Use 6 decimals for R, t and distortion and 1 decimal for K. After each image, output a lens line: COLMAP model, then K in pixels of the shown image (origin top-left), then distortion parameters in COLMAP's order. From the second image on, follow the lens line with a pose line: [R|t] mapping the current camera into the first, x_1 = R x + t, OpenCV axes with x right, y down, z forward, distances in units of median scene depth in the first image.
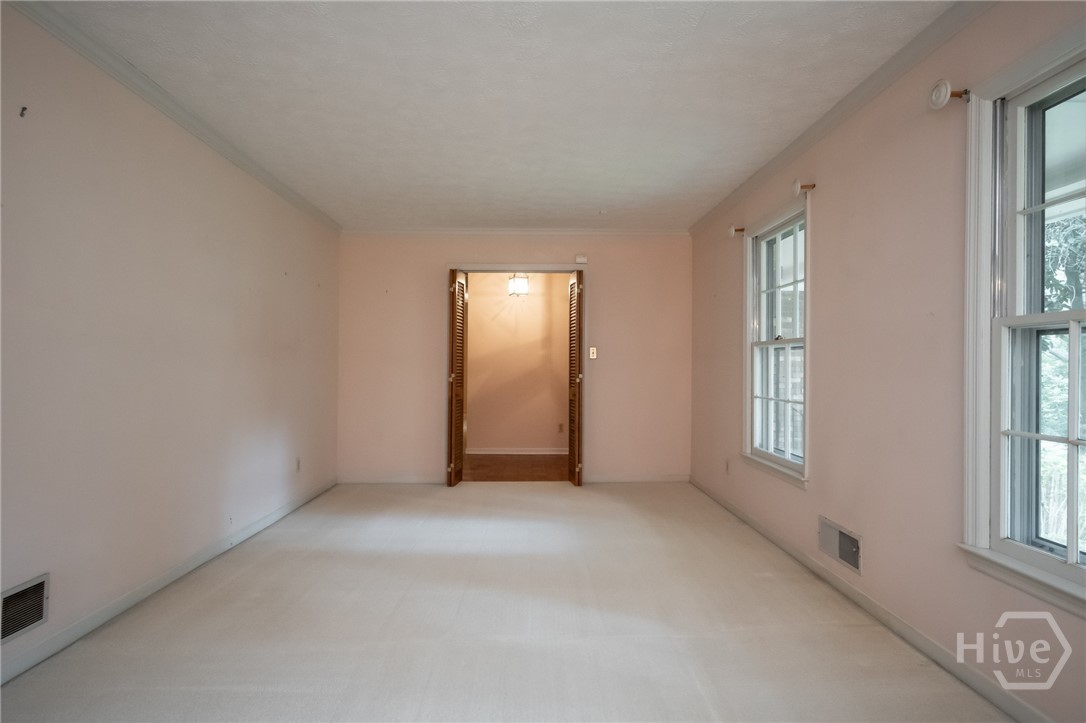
lens RADIAL K [[571.5, 0, 550.1], [0, 571.5, 364.4], [0, 0, 1]] dist [0.005334, 0.000614]
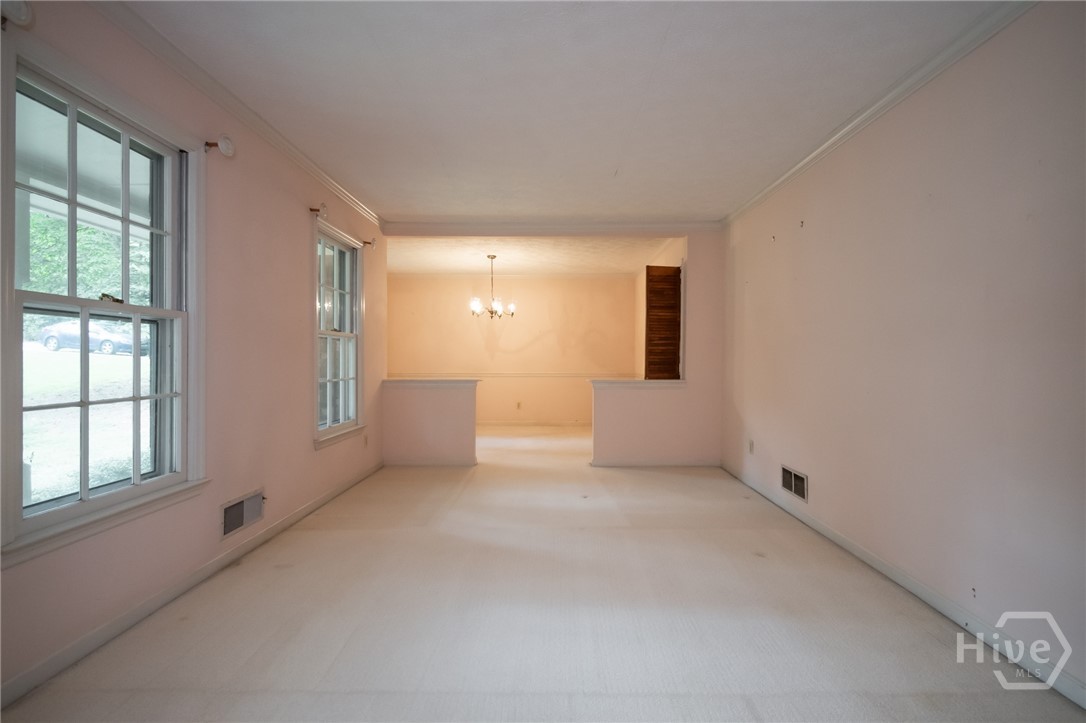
lens RADIAL K [[513.9, 0, 533.8], [0, 513.9, 363.8], [0, 0, 1]] dist [0.014962, -0.000778]
pose [[-0.998411, -0.023251, 0.051340, -0.069865], [-0.023030, 0.999723, 0.004892, 0.008785], [-0.051440, 0.003702, -0.998669, 1.476997]]
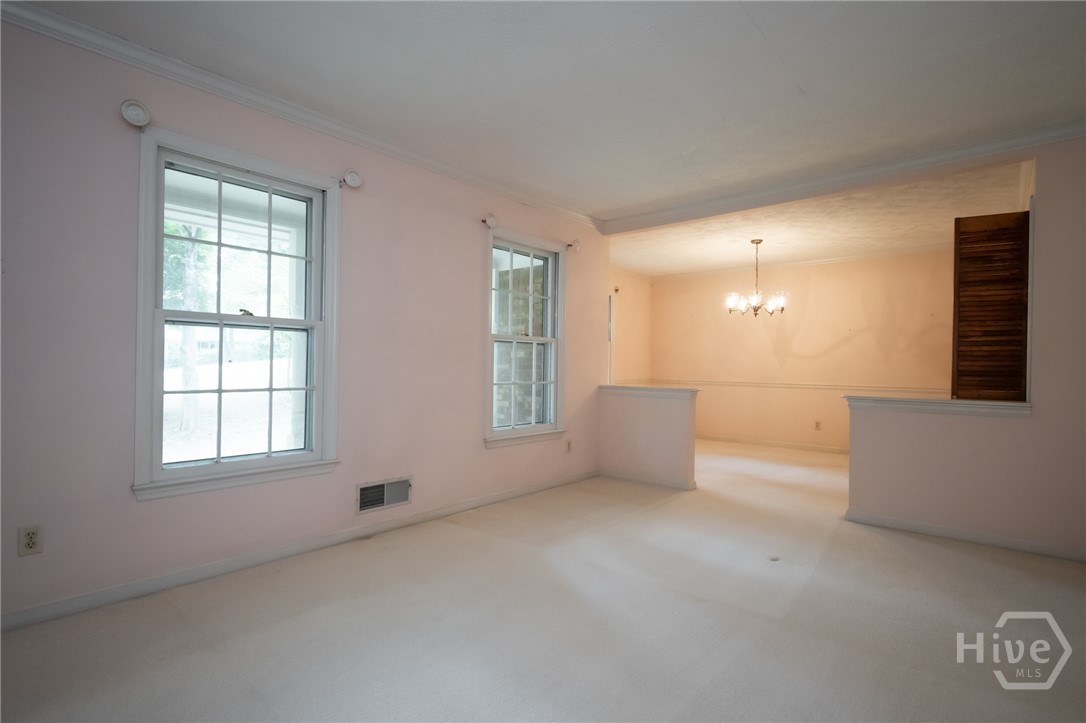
lens RADIAL K [[513.9, 0, 539.0], [0, 513.9, 360.5], [0, 0, 1]] dist [0.014962, -0.000778]
pose [[-0.732310, -0.025391, 0.680498, -0.376016], [-0.030956, 0.999513, 0.003981, 0.004079], [-0.680267, -0.018150, -0.732739, 1.208746]]
